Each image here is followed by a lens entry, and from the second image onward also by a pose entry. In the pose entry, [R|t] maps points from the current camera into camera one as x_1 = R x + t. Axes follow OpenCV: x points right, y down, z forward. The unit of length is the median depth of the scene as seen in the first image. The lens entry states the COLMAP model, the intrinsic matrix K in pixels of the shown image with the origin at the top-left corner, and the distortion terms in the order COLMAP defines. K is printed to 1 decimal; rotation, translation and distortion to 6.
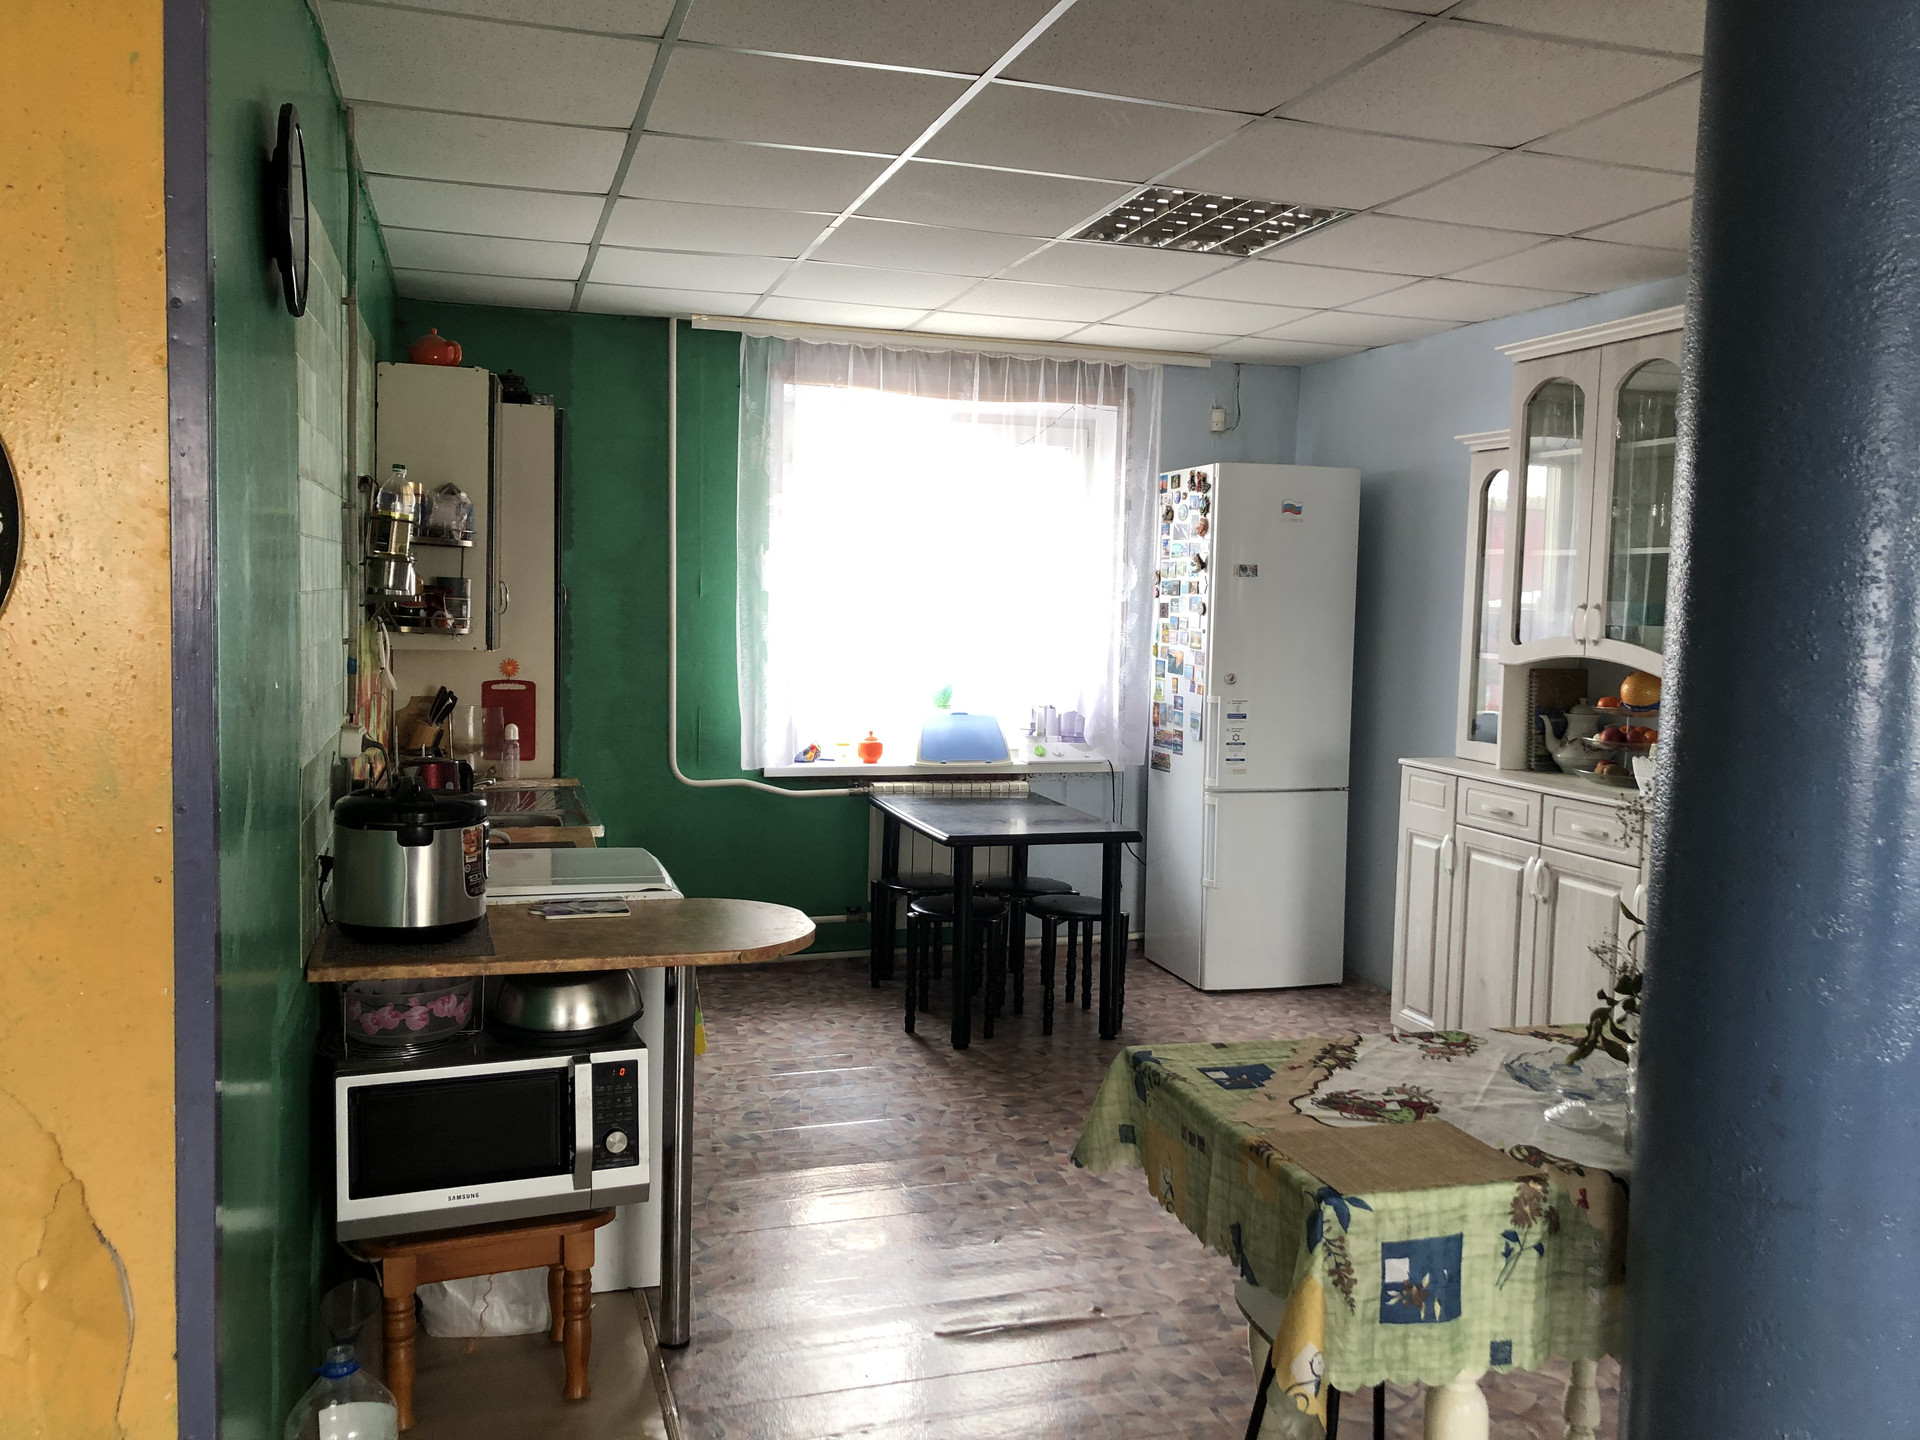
lens RADIAL K [[1568.4, 0, 967.1], [0, 1568.4, 691.2], [0, 0, 1]] dist [0.019823, 0.003648]
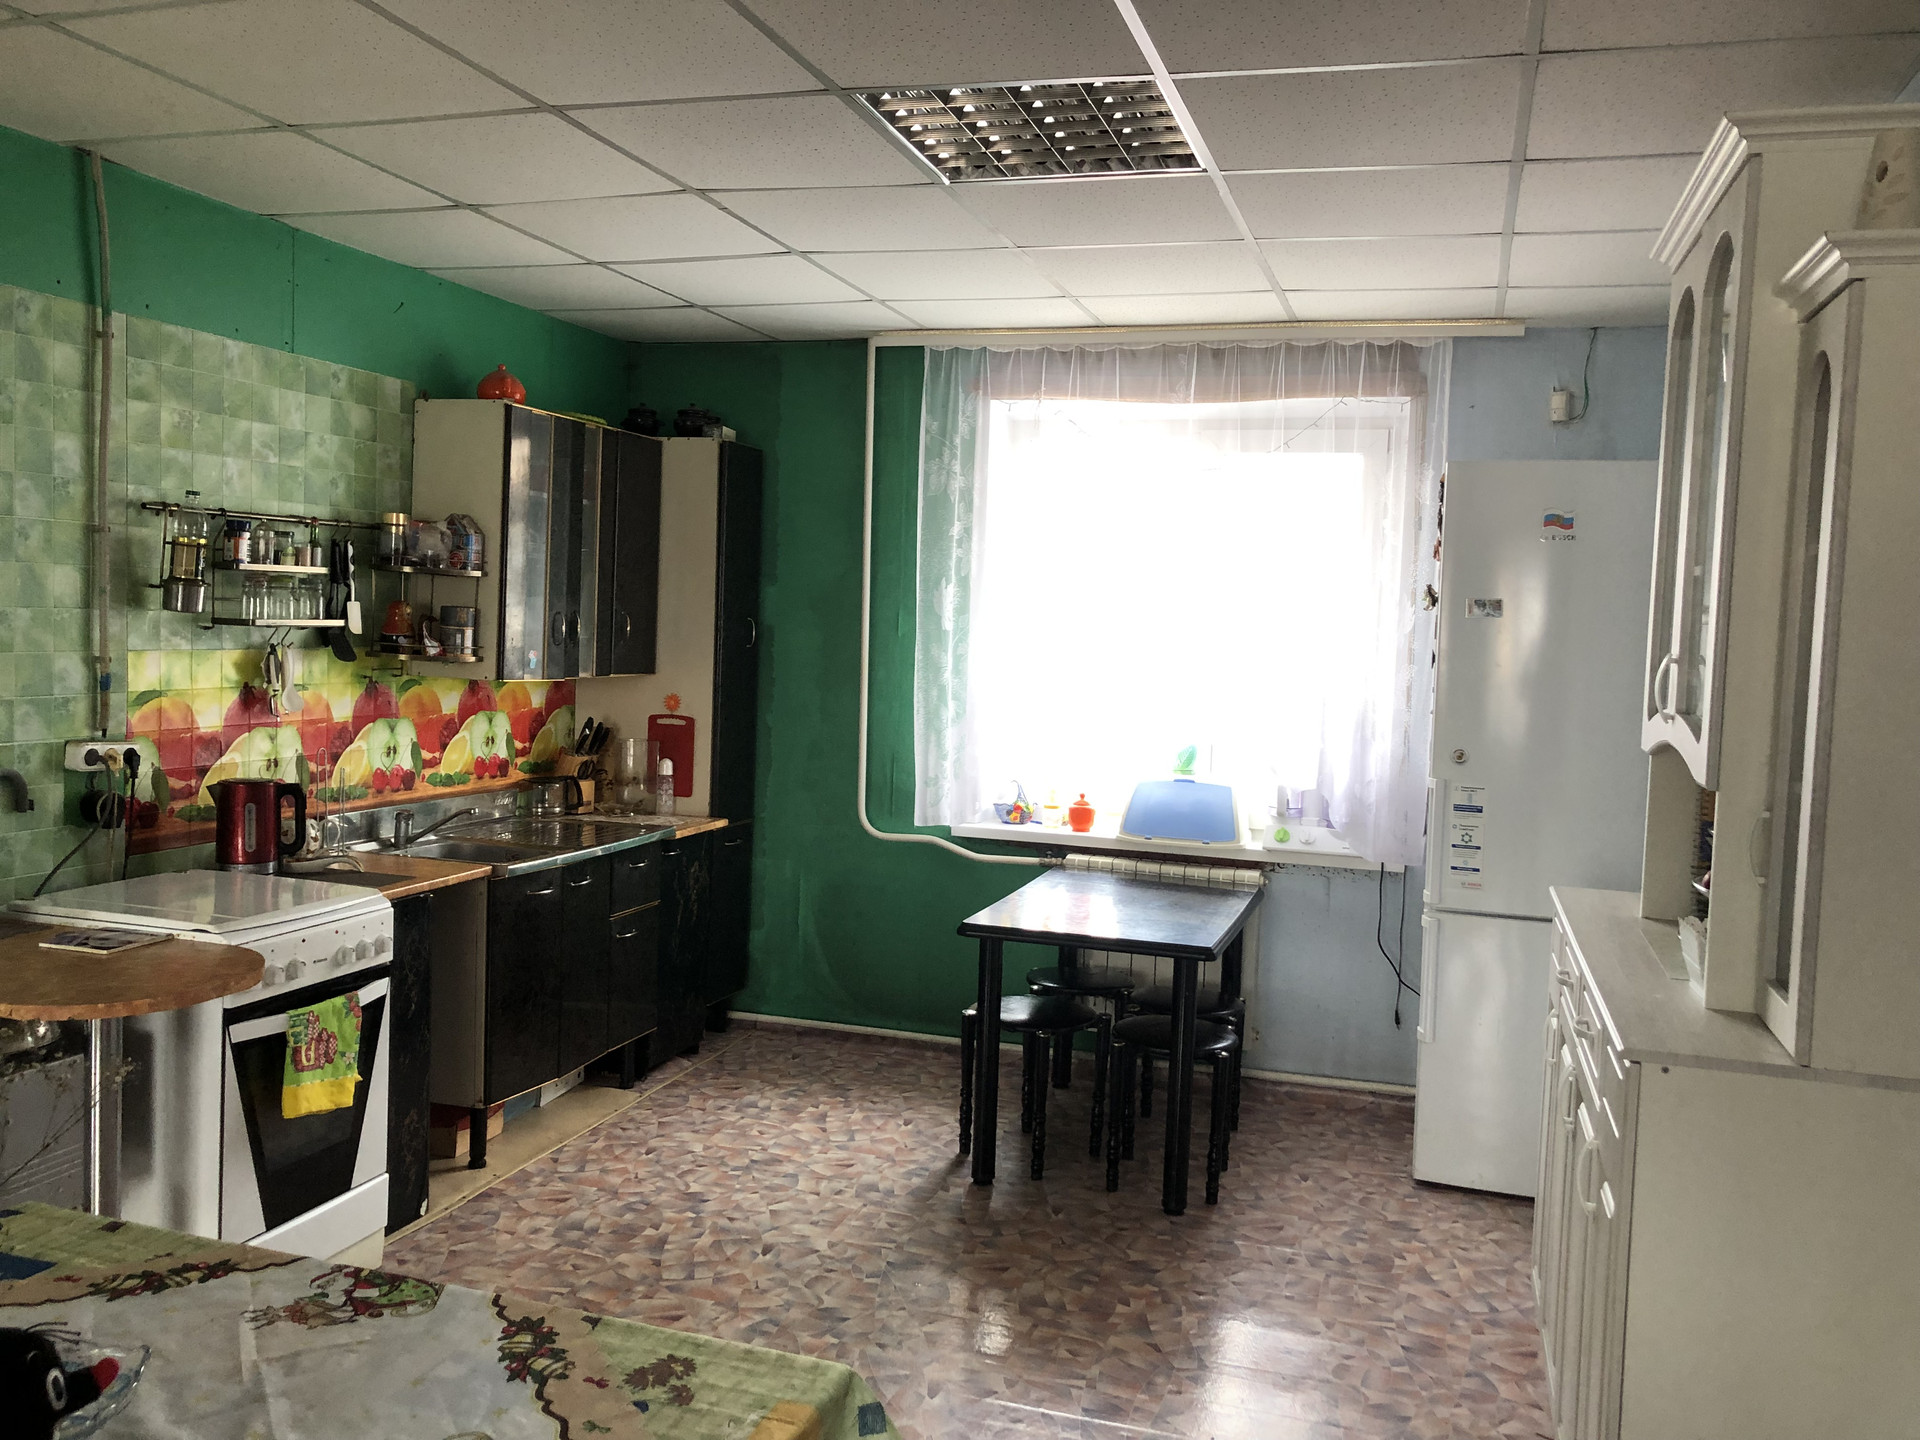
lens RADIAL K [[1568.4, 0, 967.1], [0, 1568.4, 691.2], [0, 0, 1]] dist [0.019823, 0.003648]
pose [[0.820934, 0.033091, -0.570064, 0.395625], [-0.052909, 0.998433, -0.018236, -0.012823], [0.568567, 0.045132, 0.821398, 0.270417]]
